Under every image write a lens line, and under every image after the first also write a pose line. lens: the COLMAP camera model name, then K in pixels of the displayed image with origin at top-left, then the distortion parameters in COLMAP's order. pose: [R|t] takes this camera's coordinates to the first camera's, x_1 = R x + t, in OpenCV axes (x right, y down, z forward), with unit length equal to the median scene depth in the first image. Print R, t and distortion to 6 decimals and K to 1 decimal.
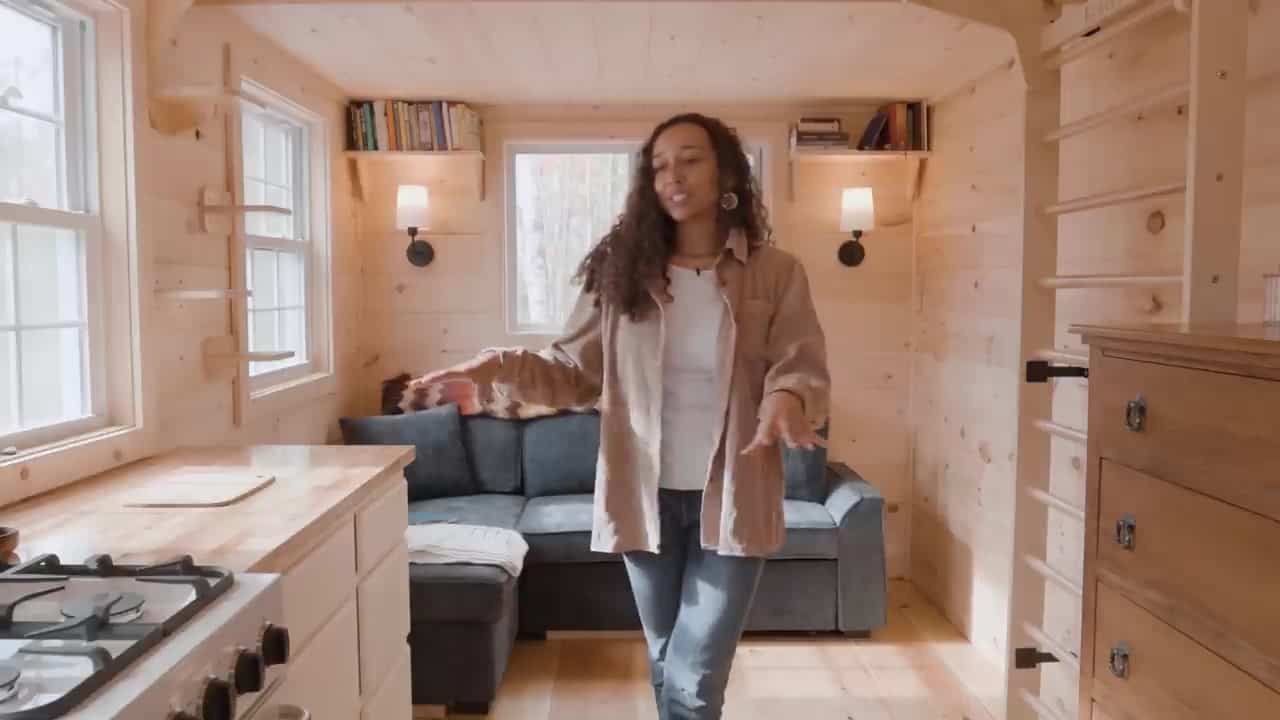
lens RADIAL K [[927.3, 0, 640.0], [0, 927.3, 360.0], [0, 0, 1]] dist [-0.053415, 0.002242]
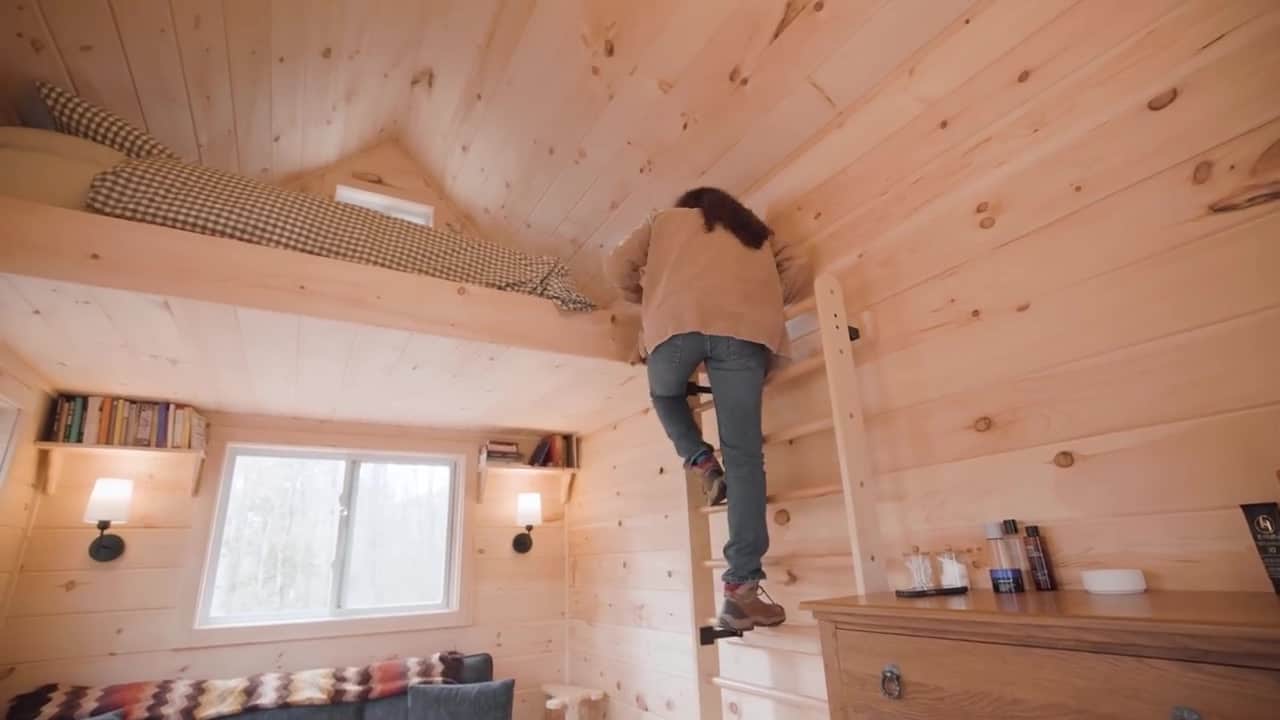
lens RADIAL K [[584.1, 0, 642.4], [0, 584.1, 360.9], [0, 0, 1]] dist [-0.048663, 0.017186]
pose [[0.868705, 0.128304, 0.478424, -0.056919], [0.074684, 0.920900, -0.382577, -0.025545], [-0.489667, 0.368077, 0.790409, 0.168637]]
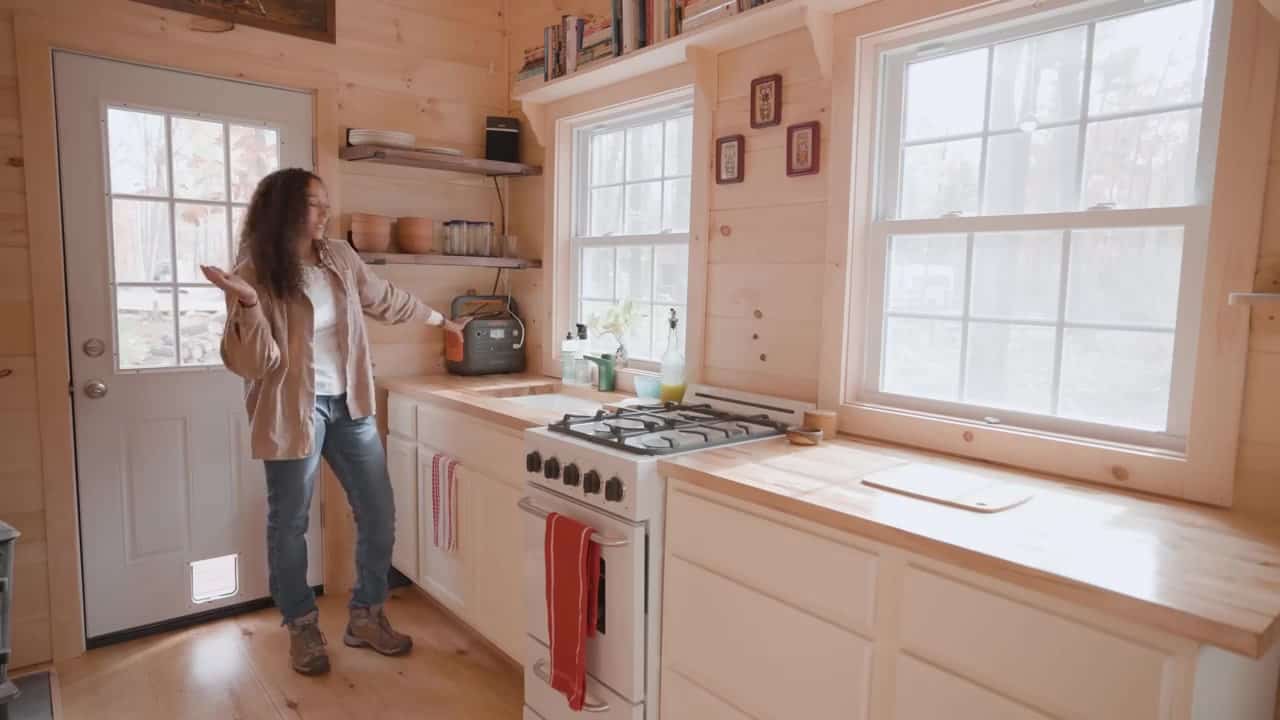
lens RADIAL K [[751.1, 0, 655.3], [0, 751.1, 363.0], [0, 0, 1]] dist [-0.039117, 0.036998]
pose [[-0.767688, 0.051121, -0.638781, 0.140163], [-0.068467, 0.984564, 0.161078, -0.051110], [0.637156, 0.167393, -0.752338, 0.688459]]
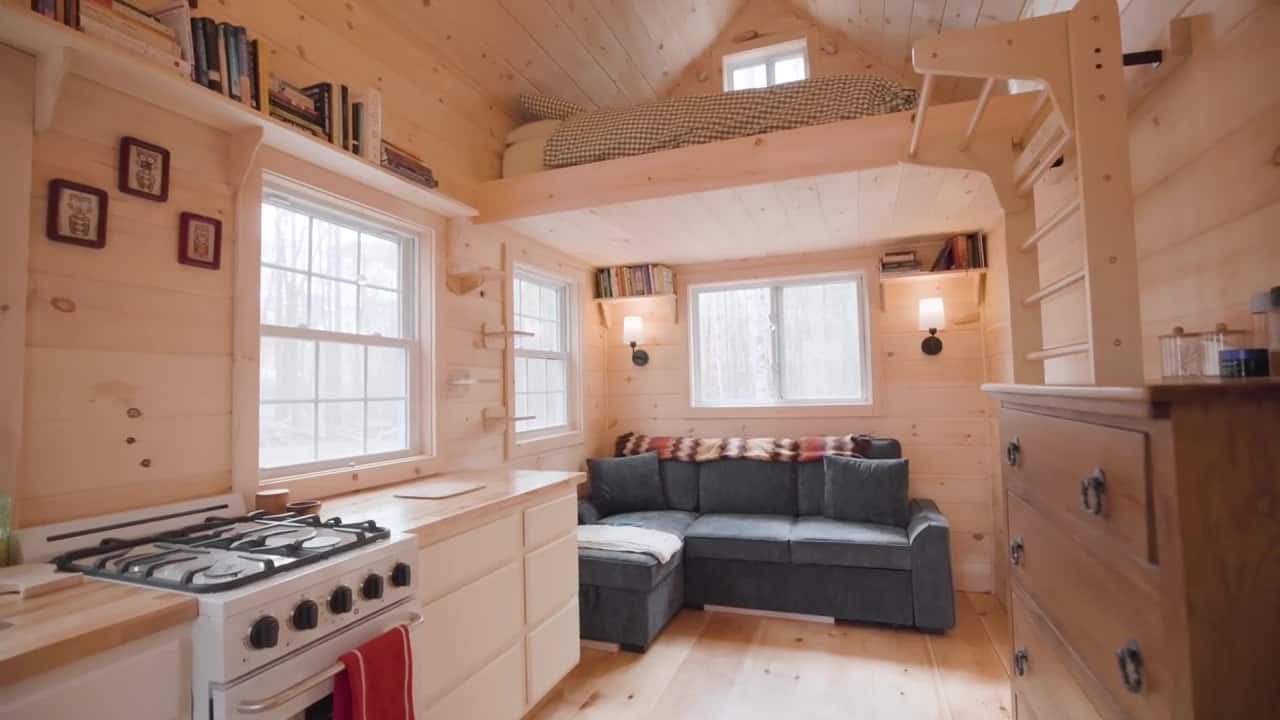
lens RADIAL K [[597.7, 0, 636.0], [0, 597.7, 362.6], [0, 0, 1]] dist [-0.052555, 0.018795]
pose [[0.931024, -0.036711, -0.363108, 0.143738], [-0.004708, 0.993637, -0.112530, 0.011714], [0.364929, 0.106478, 0.924927, 0.027990]]
